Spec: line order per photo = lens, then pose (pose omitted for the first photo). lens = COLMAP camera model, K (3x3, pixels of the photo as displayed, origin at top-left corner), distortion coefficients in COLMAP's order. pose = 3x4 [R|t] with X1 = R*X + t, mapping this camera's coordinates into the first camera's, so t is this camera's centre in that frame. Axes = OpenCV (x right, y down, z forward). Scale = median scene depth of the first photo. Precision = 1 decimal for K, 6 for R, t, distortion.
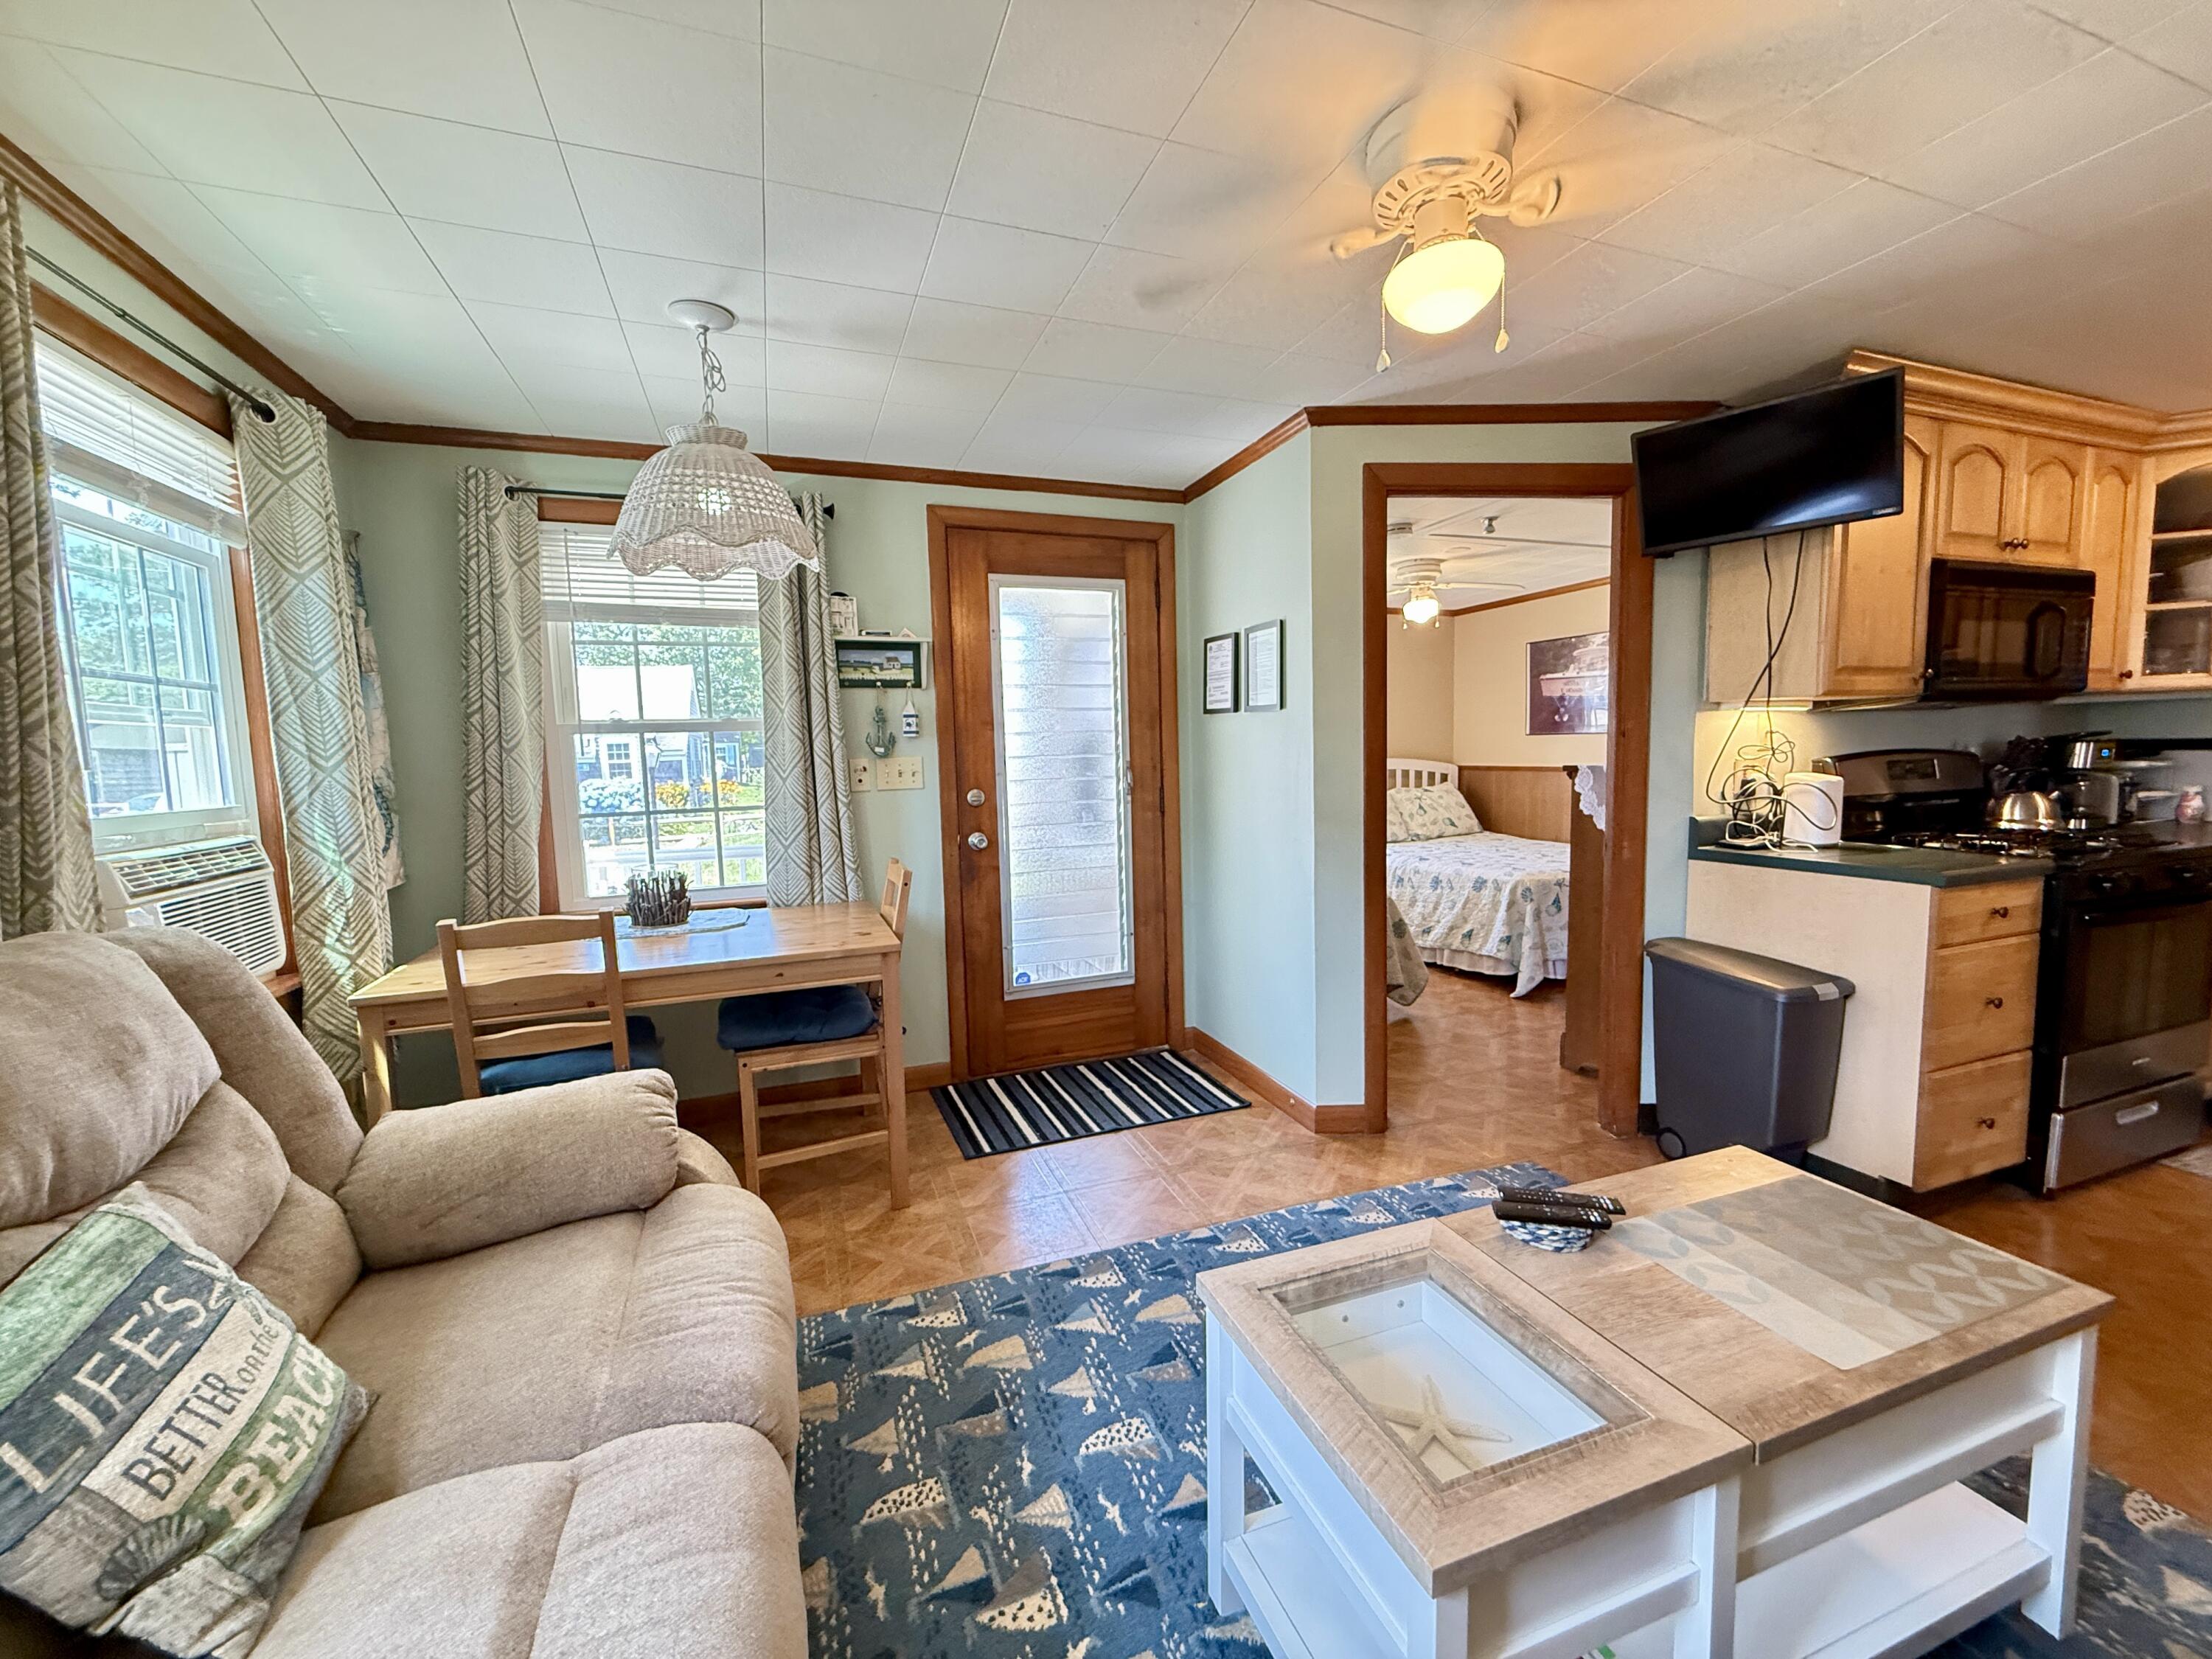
lens RADIAL K [[882.6, 0, 1100.4], [0, 882.6, 828.8], [0, 0, 1]] dist [-0.000663, 0.000347]
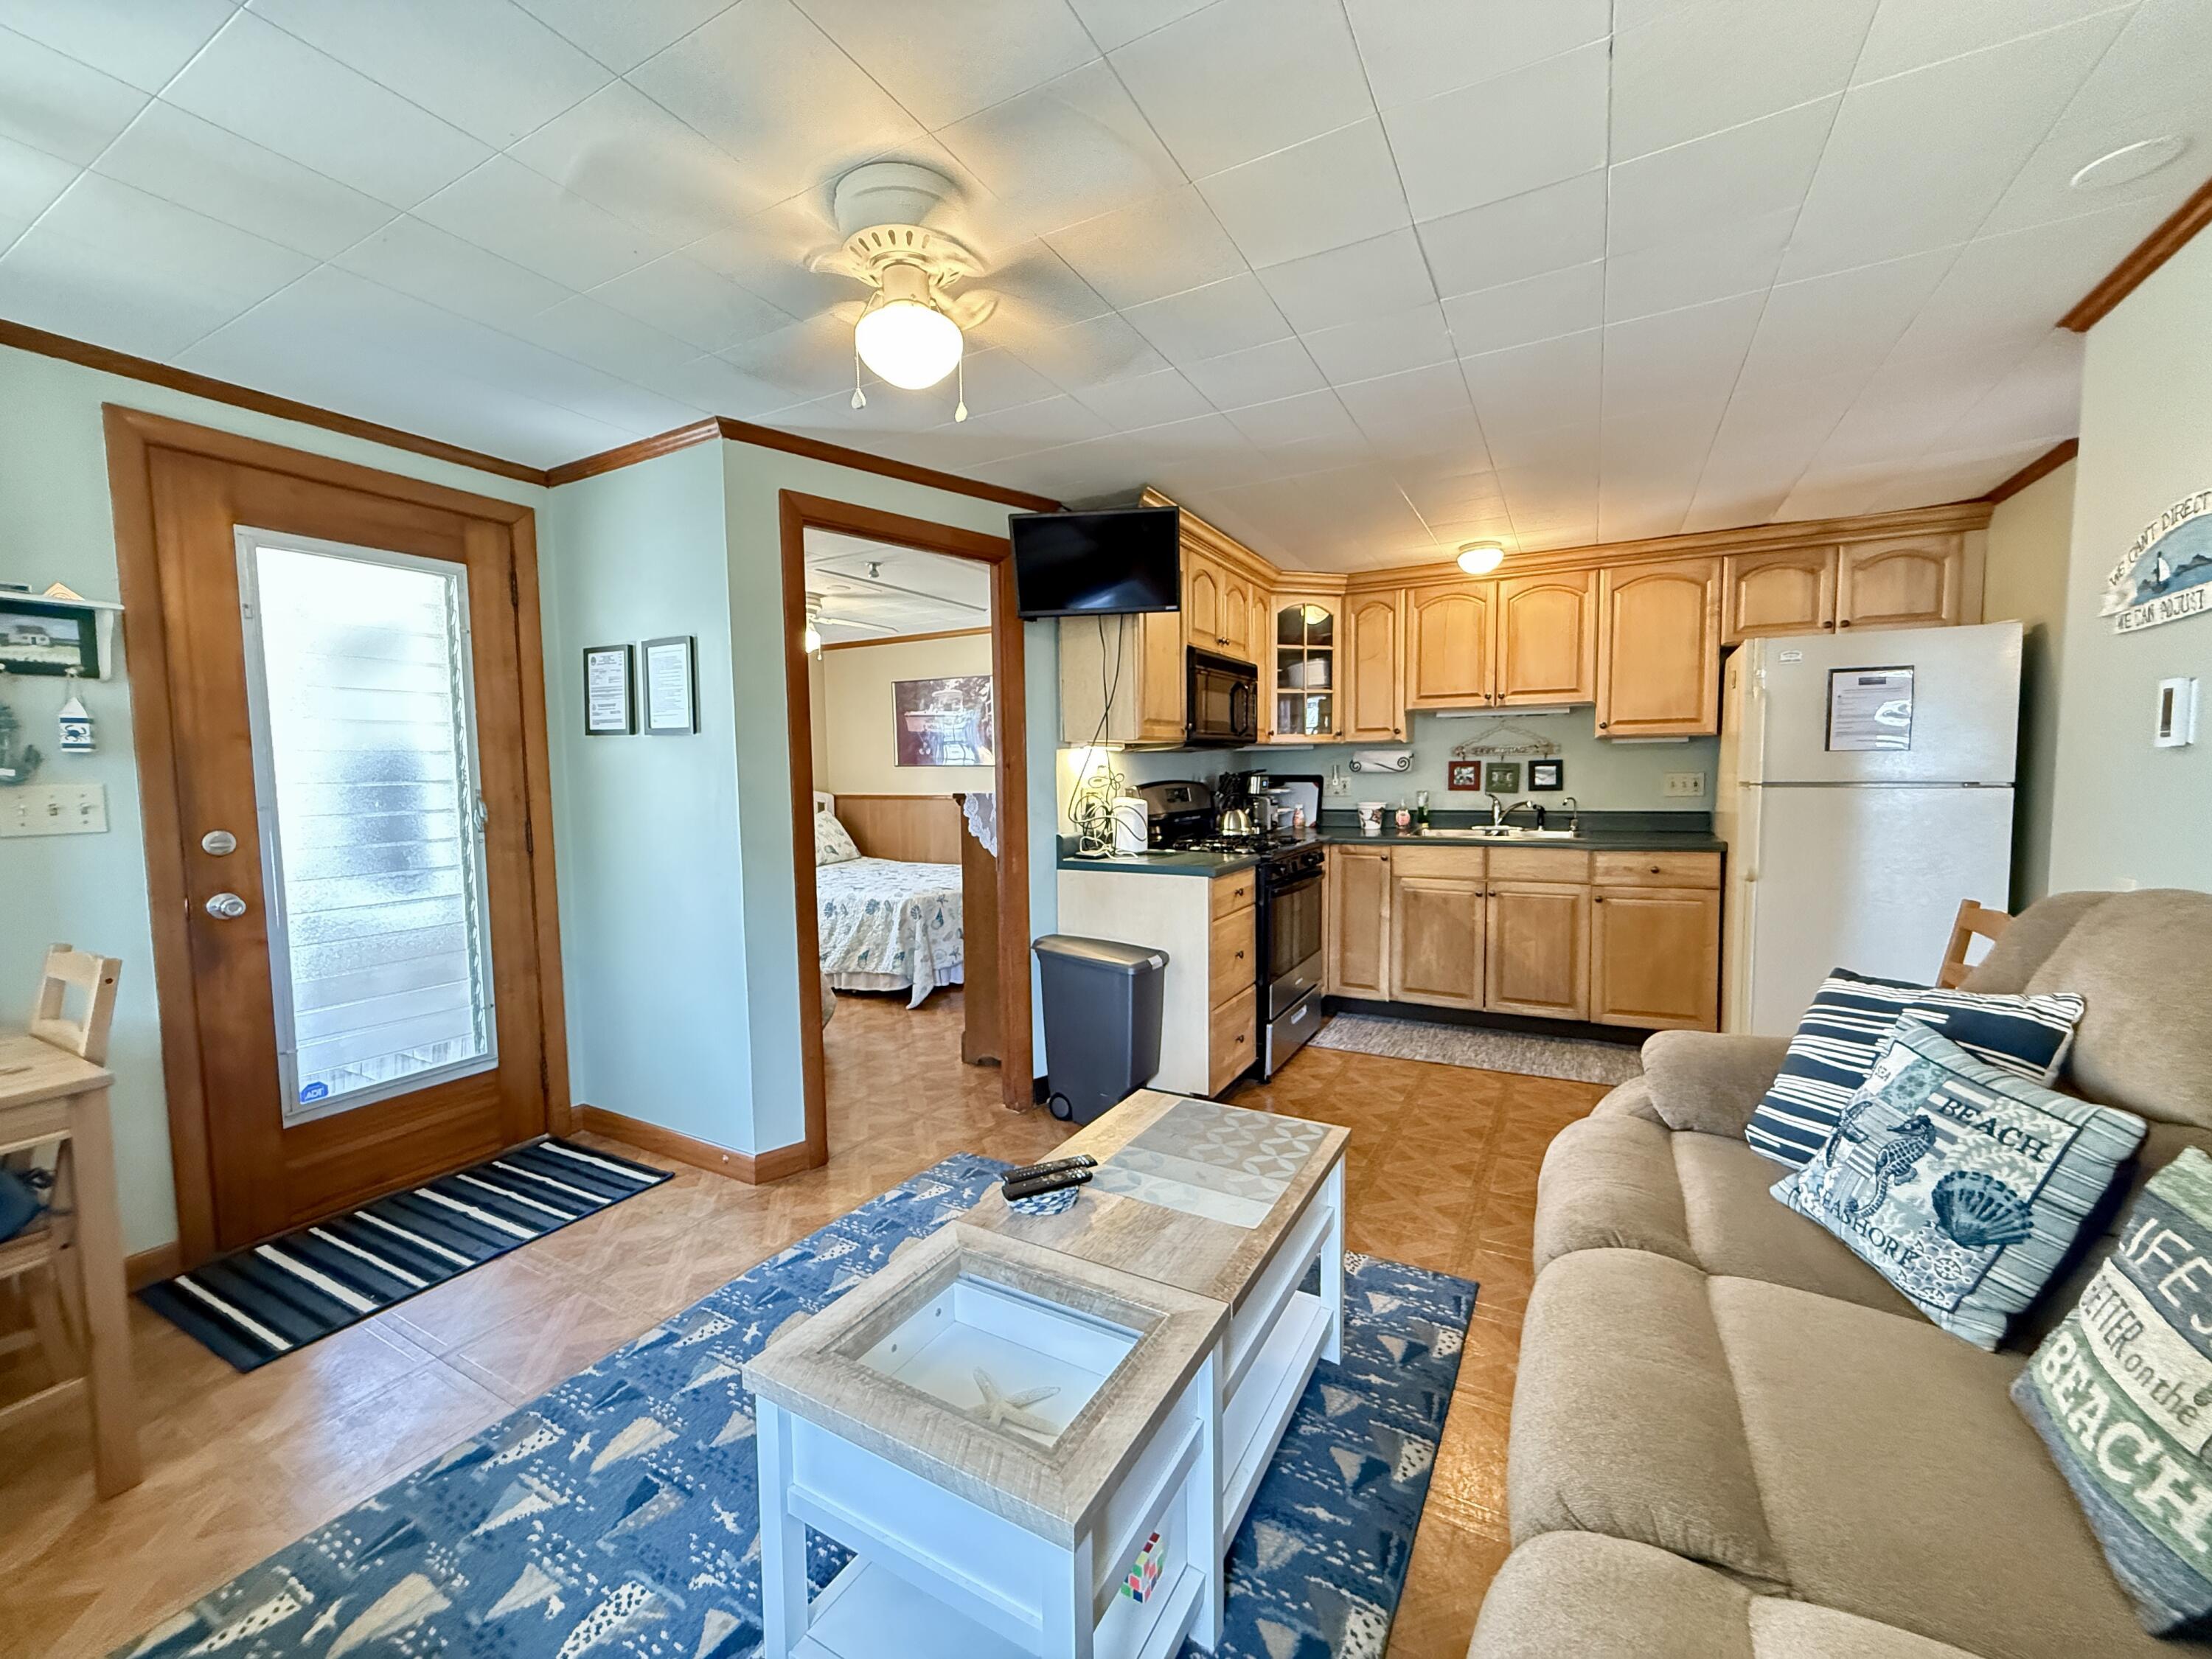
lens RADIAL K [[882.6, 0, 1101.2], [0, 882.6, 829.2], [0, 0, 1]] dist [-0.000663, 0.000347]
pose [[0.756805, -0.030381, 0.652934, -0.075180], [0.052277, 0.998533, -0.014131, -0.000544], [-0.651546, 0.044828, 0.757283, 0.030327]]
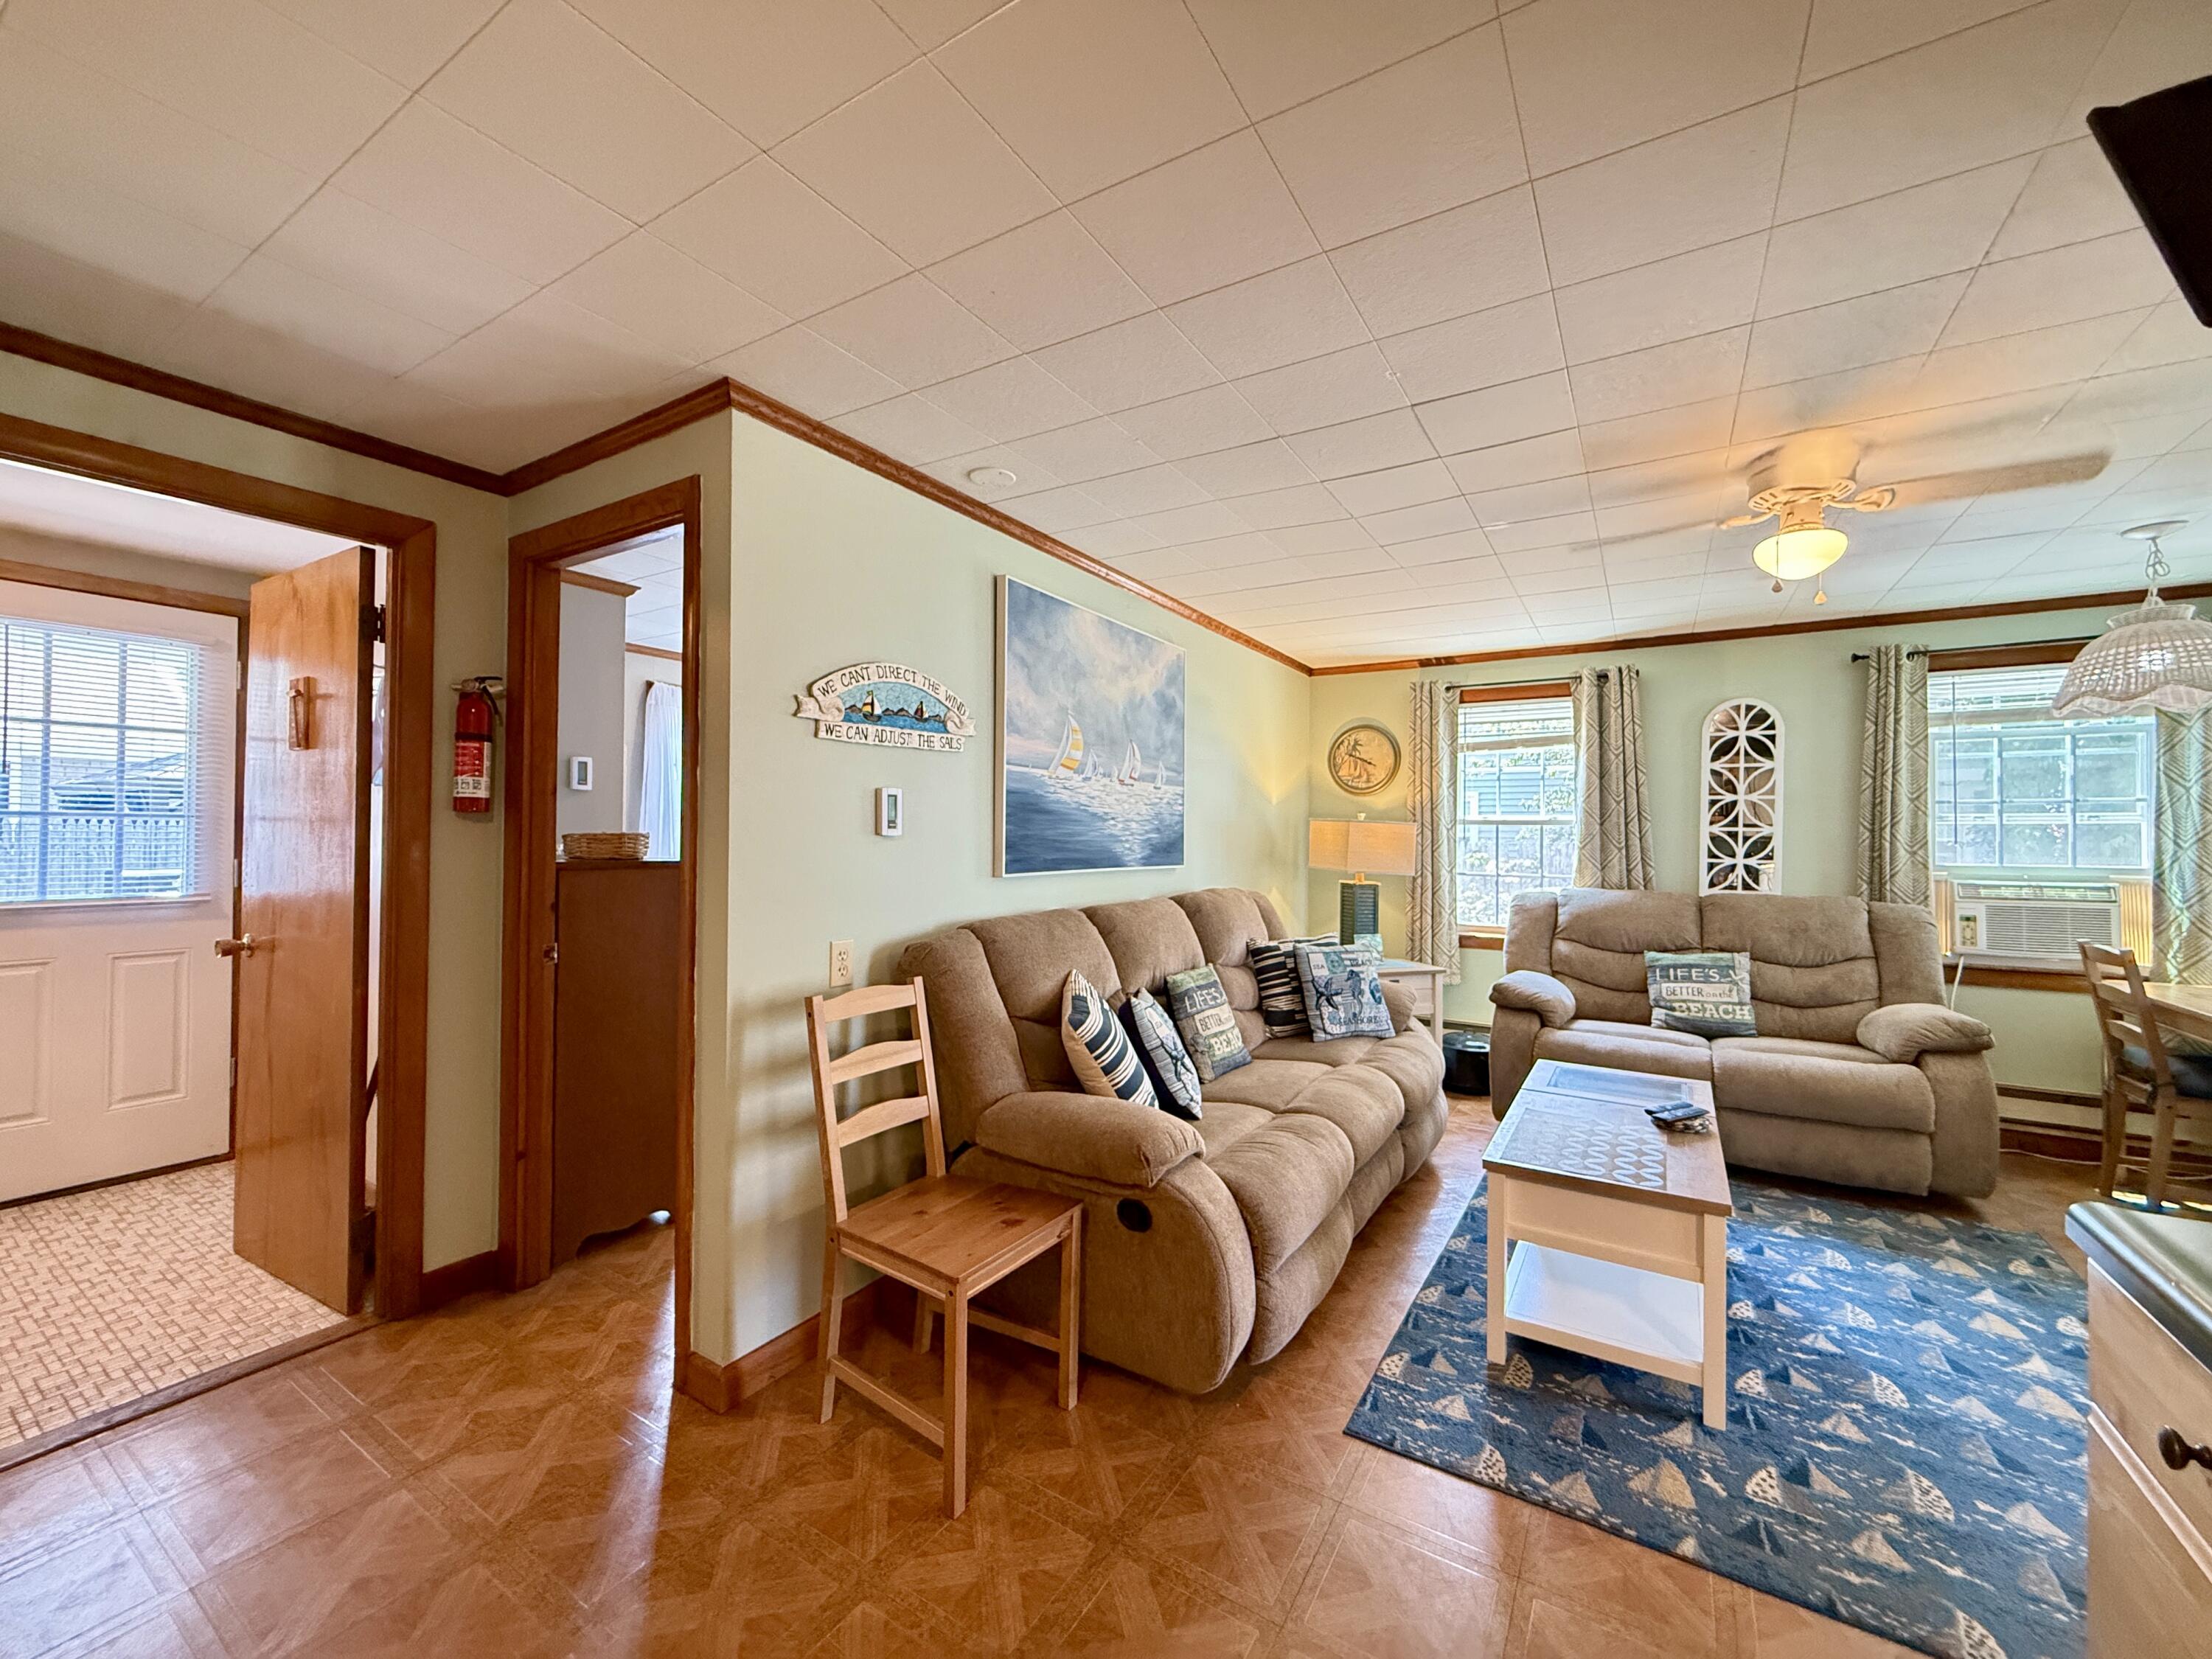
lens RADIAL K [[882.6, 0, 1103.7], [0, 882.6, 828.8], [0, 0, 1]] dist [-0.000663, 0.000347]
pose [[-0.790798, 0.012594, -0.611947, 1.118869], [-0.042268, 0.996278, 0.075126, -0.097704], [0.610616, 0.085276, -0.787323, 0.738398]]
